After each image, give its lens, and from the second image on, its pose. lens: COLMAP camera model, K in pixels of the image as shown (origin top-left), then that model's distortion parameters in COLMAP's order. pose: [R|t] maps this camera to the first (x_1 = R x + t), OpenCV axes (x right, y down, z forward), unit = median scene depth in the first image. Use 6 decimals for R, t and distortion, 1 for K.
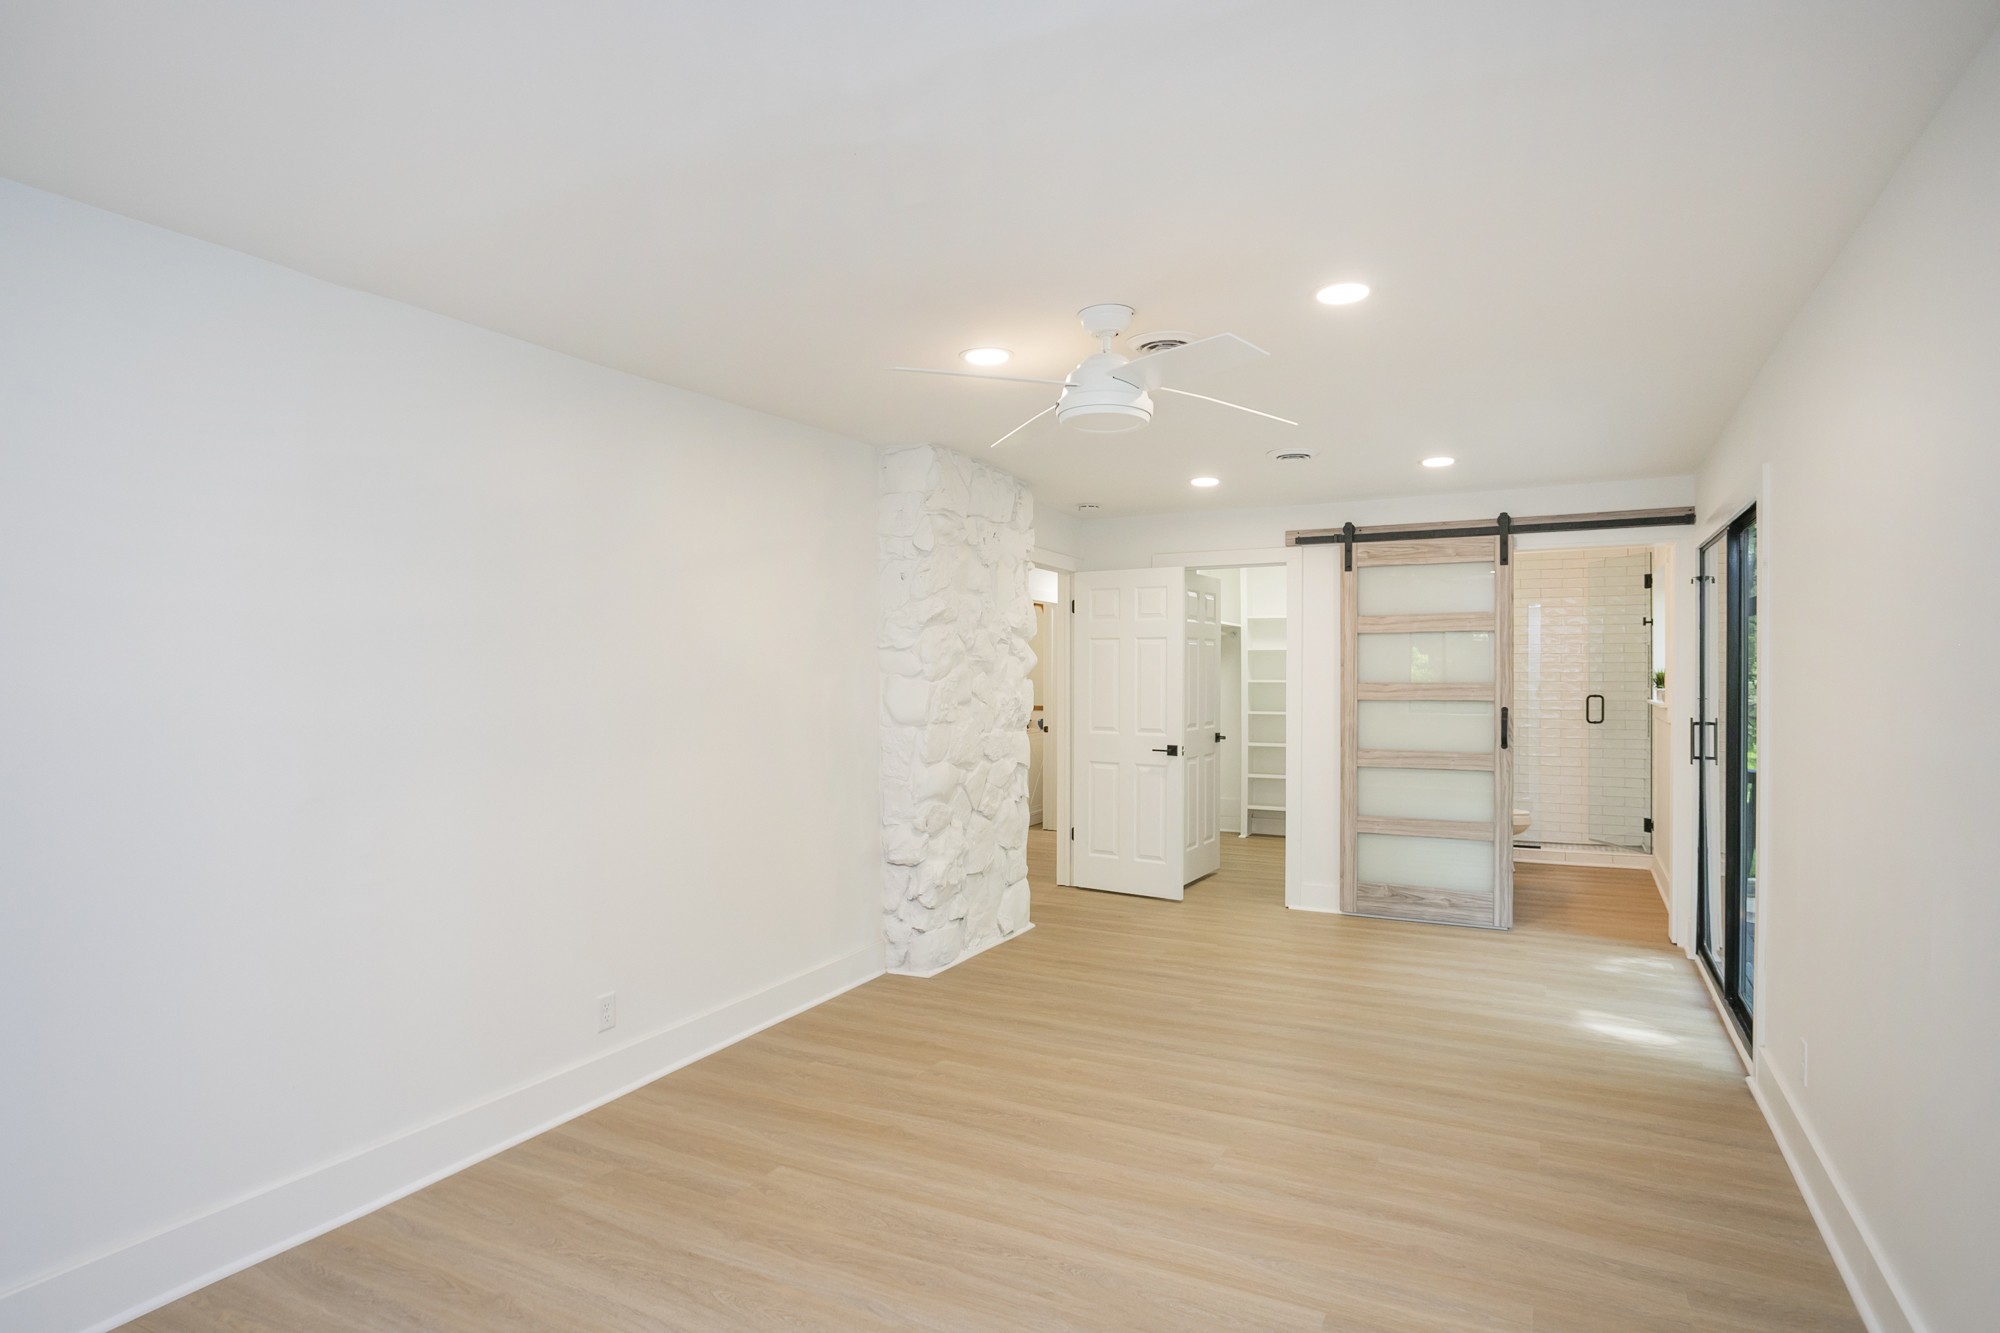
lens RADIAL K [[1316.7, 0, 878.6], [0, 1316.7, 669.3], [0, 0, 1]] dist [-0.001174, 0.000747]
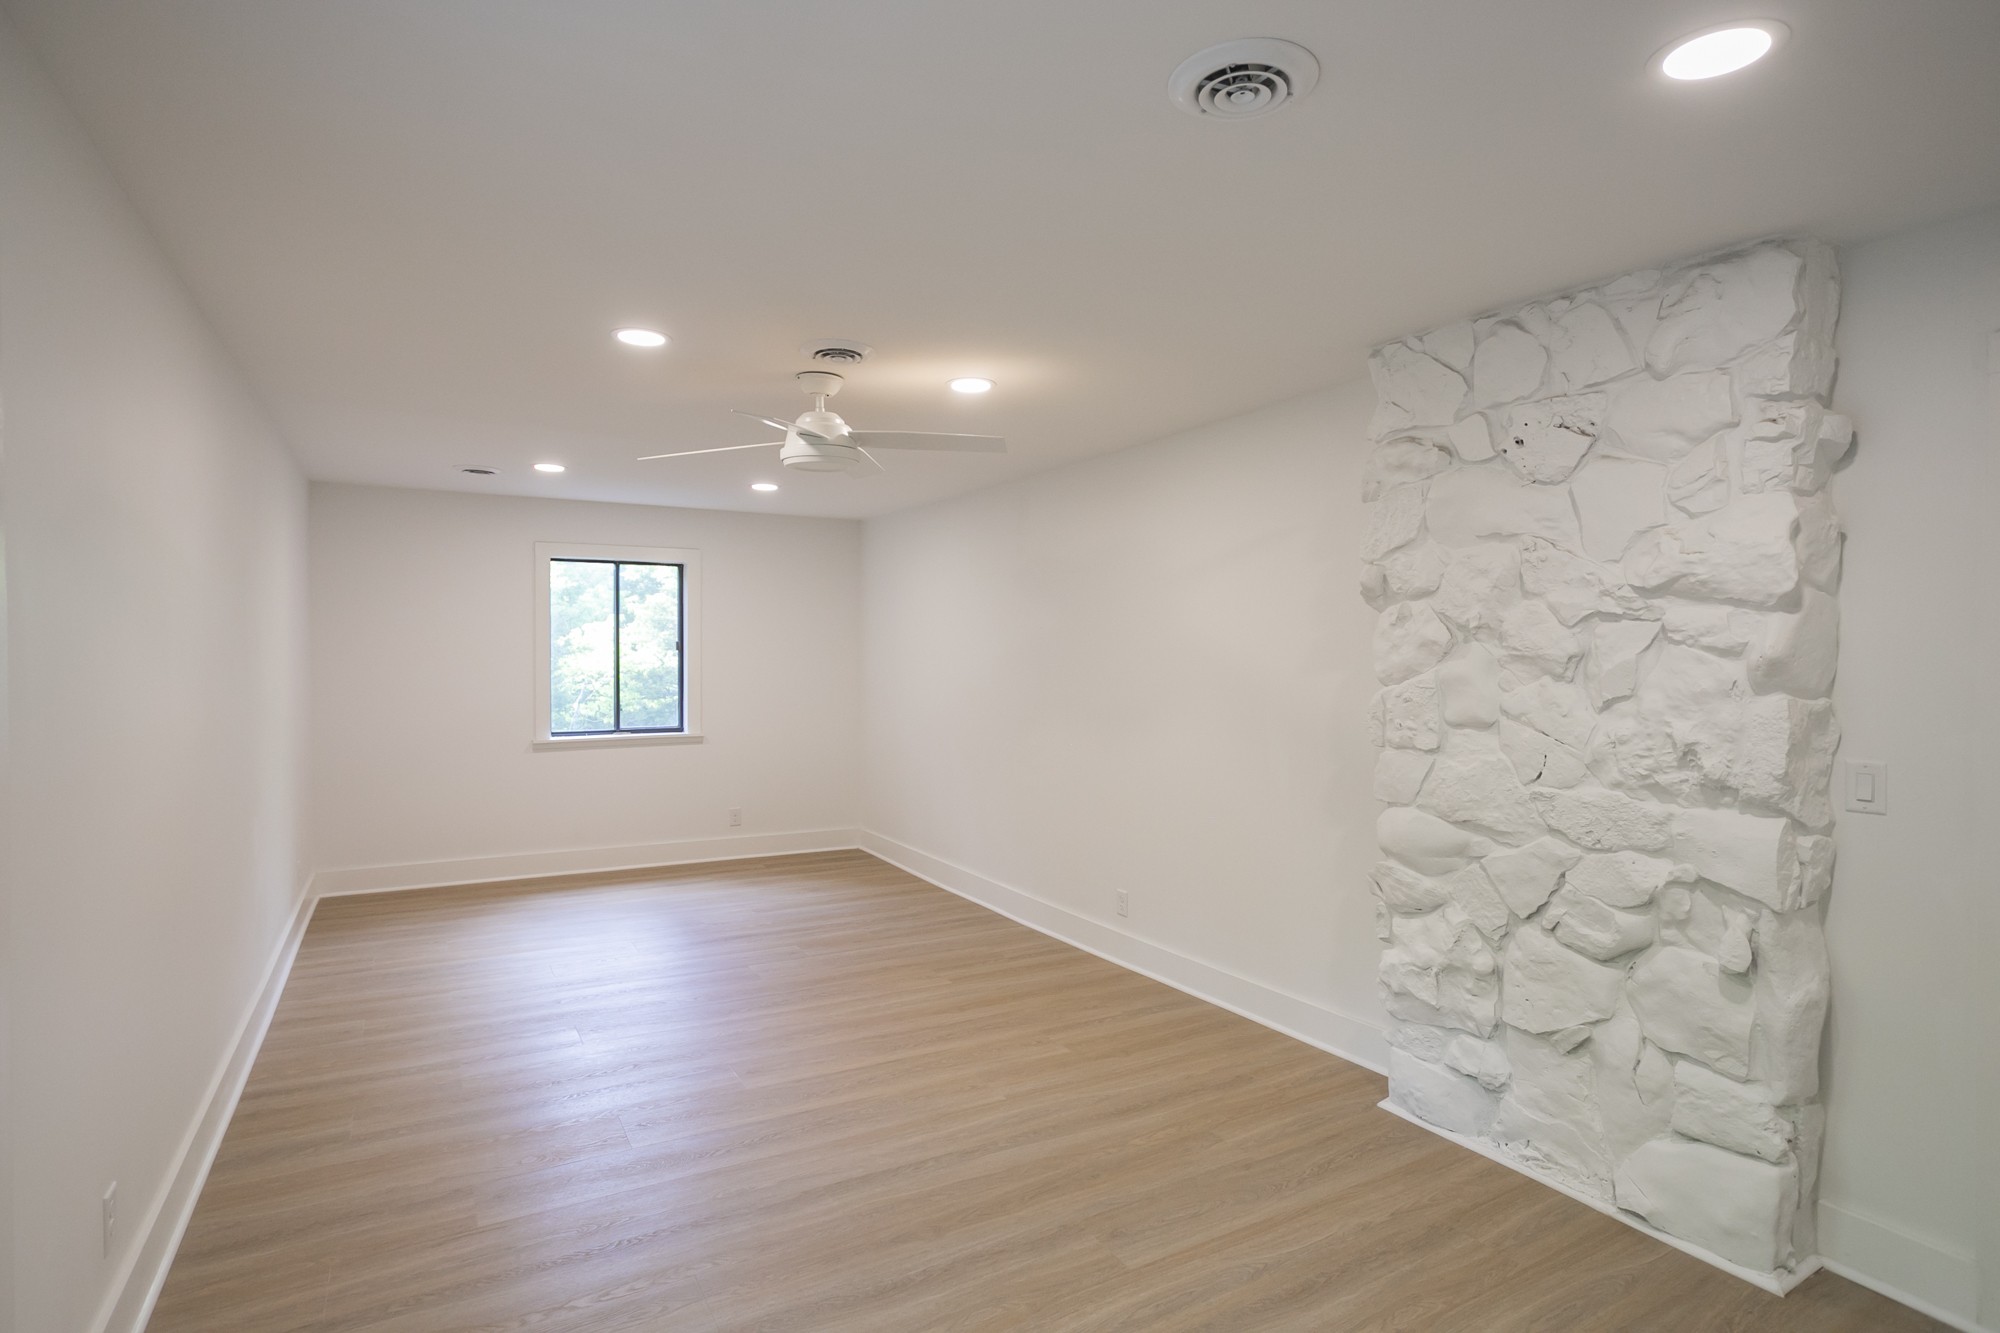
lens RADIAL K [[956.8, 0, 987.9], [0, 956.8, 648.1], [0, 0, 1]] dist [-0.047858, 0.021430]
pose [[-0.519571, -0.010517, -0.854363, 0.687509], [-0.007023, 0.999943, -0.008038, -0.005729], [0.854399, 0.001824, -0.519615, 1.287511]]
